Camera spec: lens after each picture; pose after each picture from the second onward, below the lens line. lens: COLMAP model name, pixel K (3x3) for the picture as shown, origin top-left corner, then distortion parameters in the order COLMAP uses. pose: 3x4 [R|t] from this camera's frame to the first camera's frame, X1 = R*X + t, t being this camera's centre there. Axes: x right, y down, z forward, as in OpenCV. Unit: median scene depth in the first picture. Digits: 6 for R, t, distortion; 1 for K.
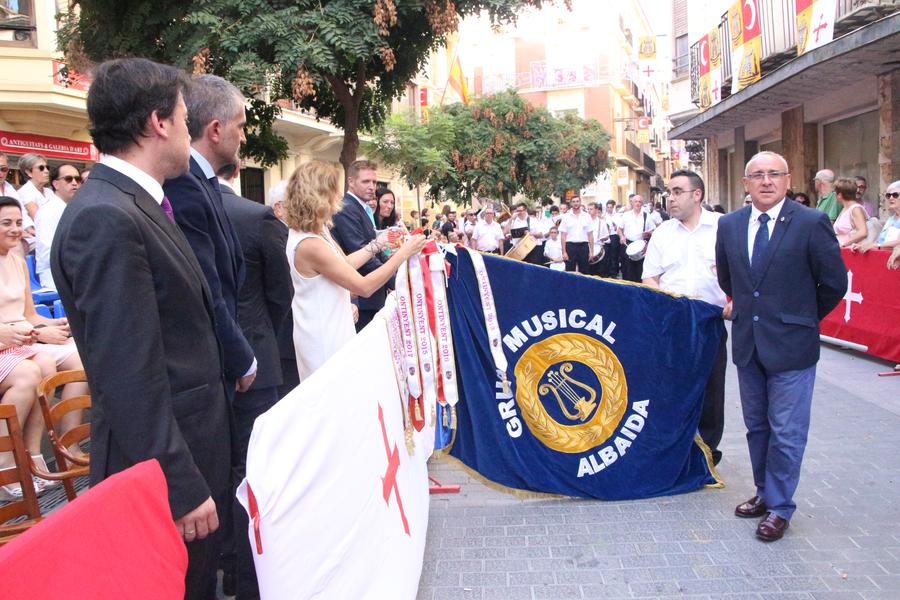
lens RADIAL K [[787.8, 0, 449.3], [0, 787.8, 291.8], [0, 0, 1]] dist [-0.141357, 0.113977]
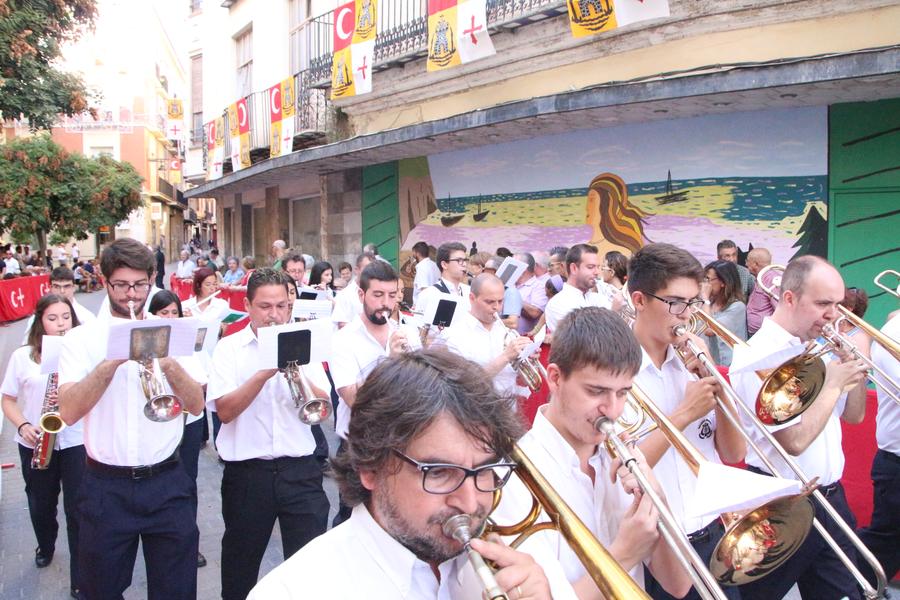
lens RADIAL K [[736.9, 0, 461.1], [0, 736.9, 301.3], [0, 0, 1]] dist [-0.160792, 0.102023]
pose [[0.818725, -0.012801, 0.574042, -0.009948], [0.021701, 0.999727, -0.008657, -0.008656], [-0.573775, 0.019545, 0.818780, -0.122378]]
